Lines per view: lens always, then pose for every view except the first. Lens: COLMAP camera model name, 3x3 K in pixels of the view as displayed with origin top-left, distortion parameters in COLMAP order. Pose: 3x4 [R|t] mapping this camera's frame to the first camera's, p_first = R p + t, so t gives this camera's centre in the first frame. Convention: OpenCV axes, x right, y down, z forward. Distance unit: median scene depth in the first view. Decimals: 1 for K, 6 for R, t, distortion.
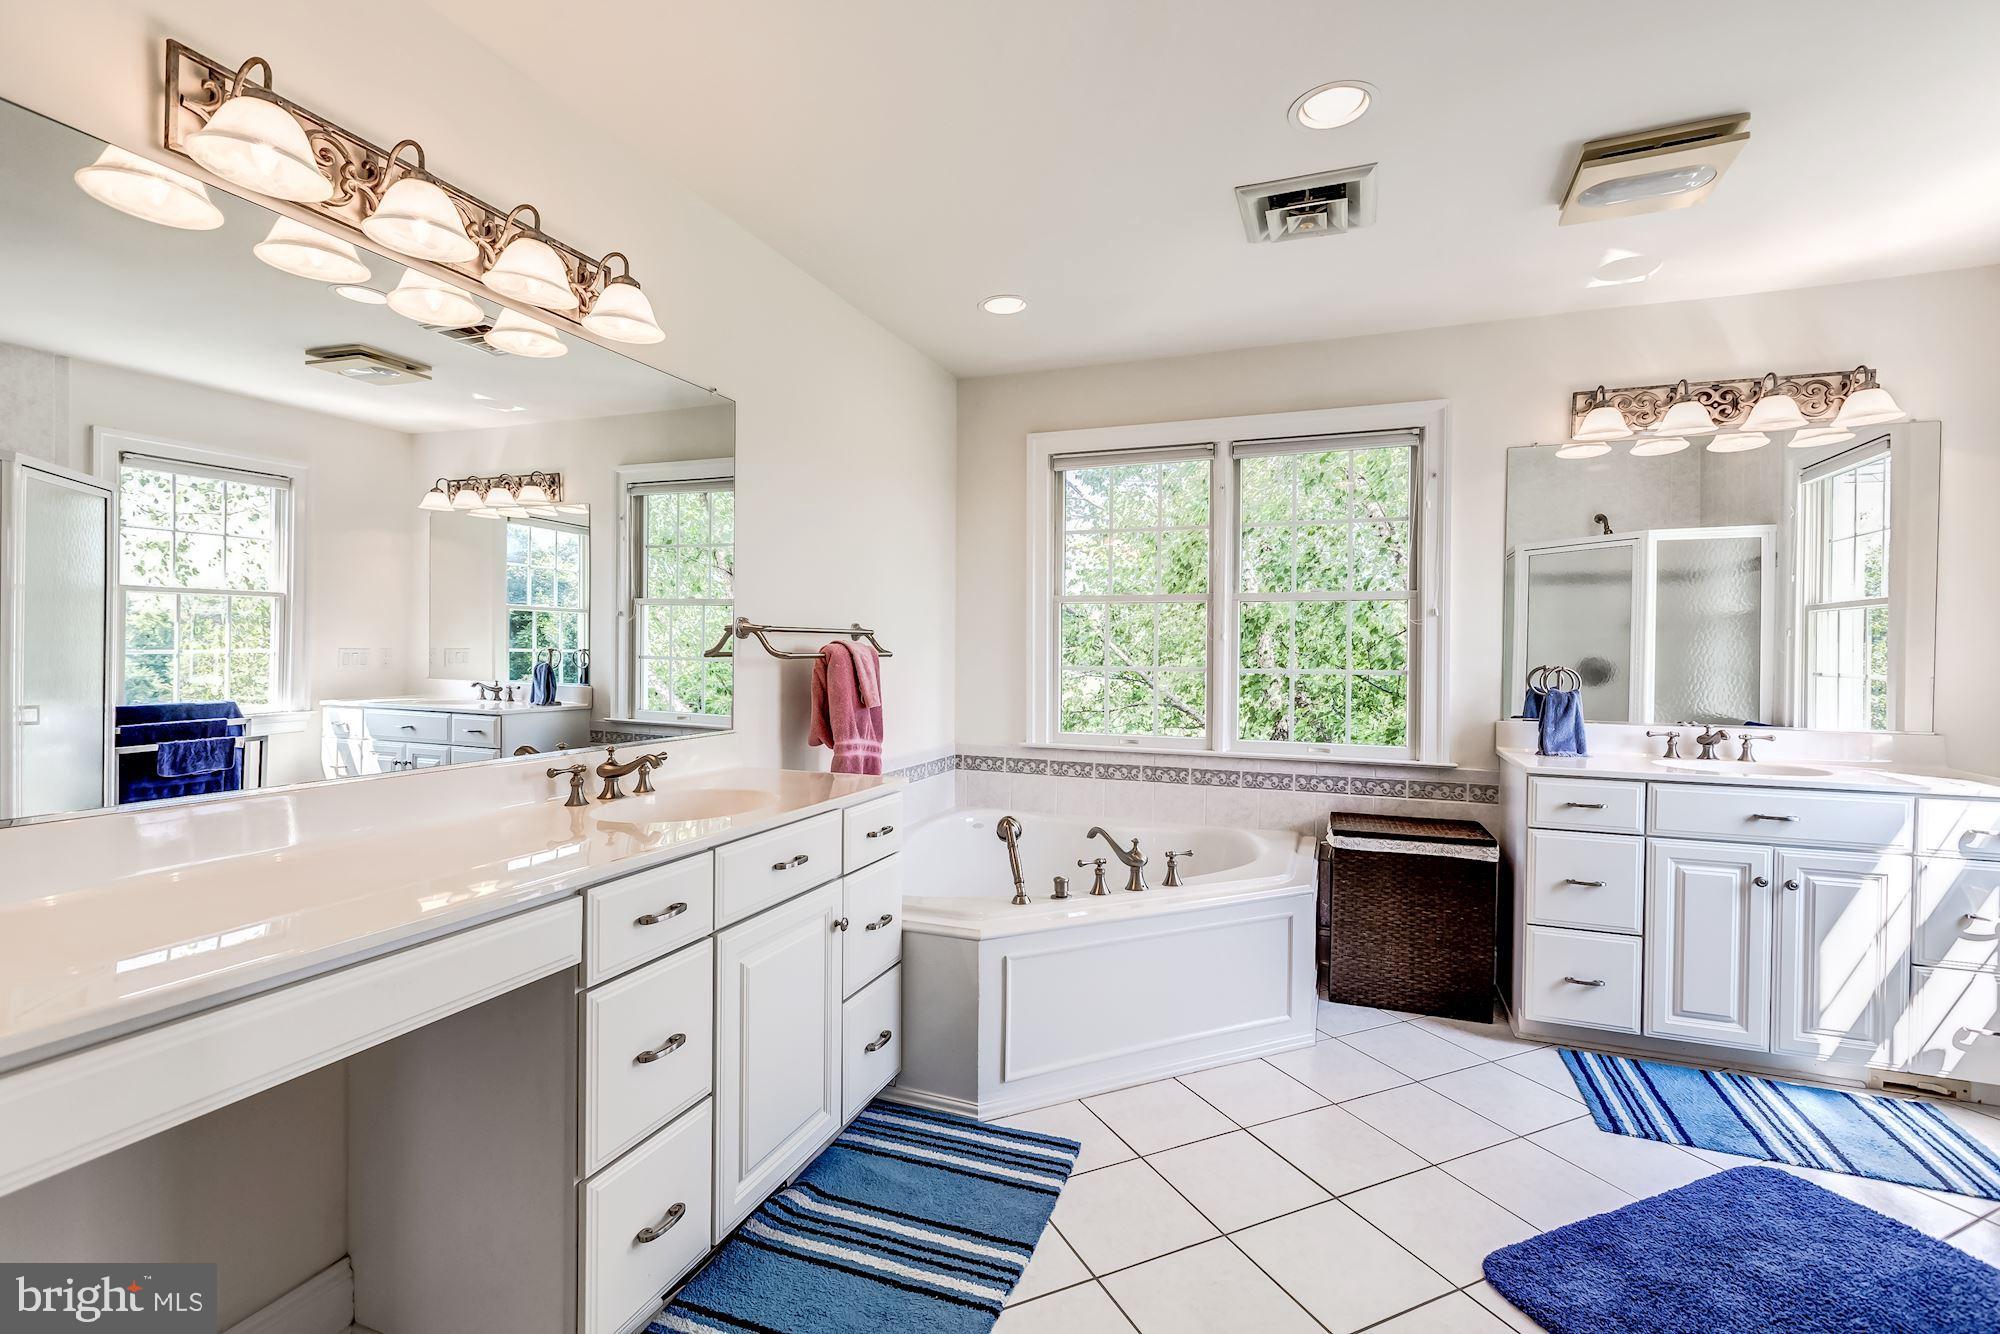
lens RADIAL K [[887.7, 0, 1003.6], [0, 887.7, 662.5], [0, 0, 1]] dist [0.001015, -0.000520]
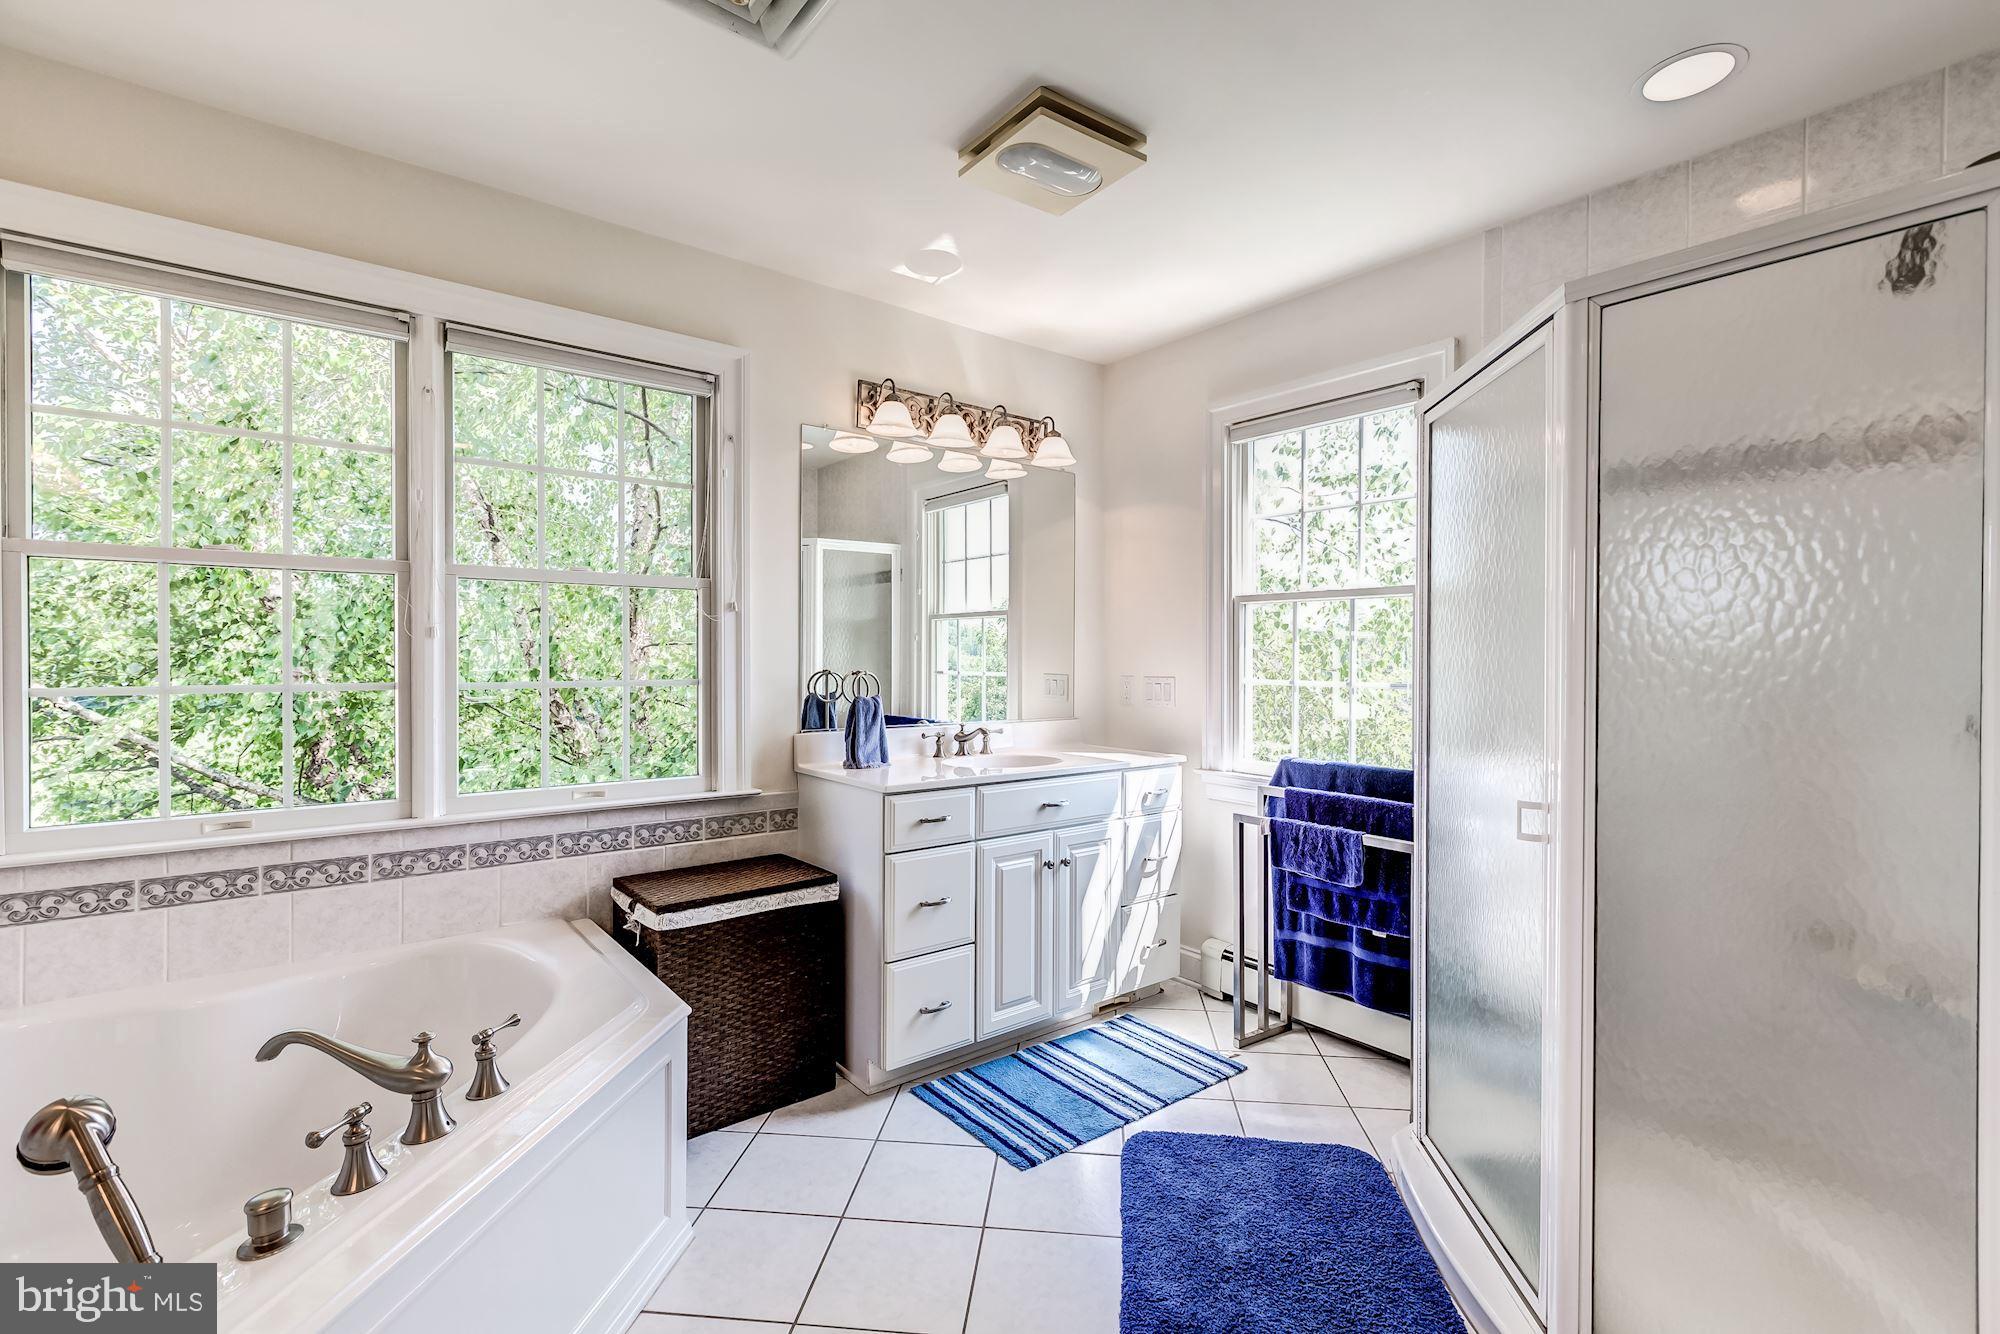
lens RADIAL K [[887.7, 0, 1003.6], [0, 887.7, 662.5], [0, 0, 1]] dist [0.001015, -0.000520]
pose [[0.507034, -0.011055, 0.861855, -0.103652], [0.010677, 0.999922, 0.006544, -0.009419], [-0.861860, 0.005884, 0.507112, 0.422274]]
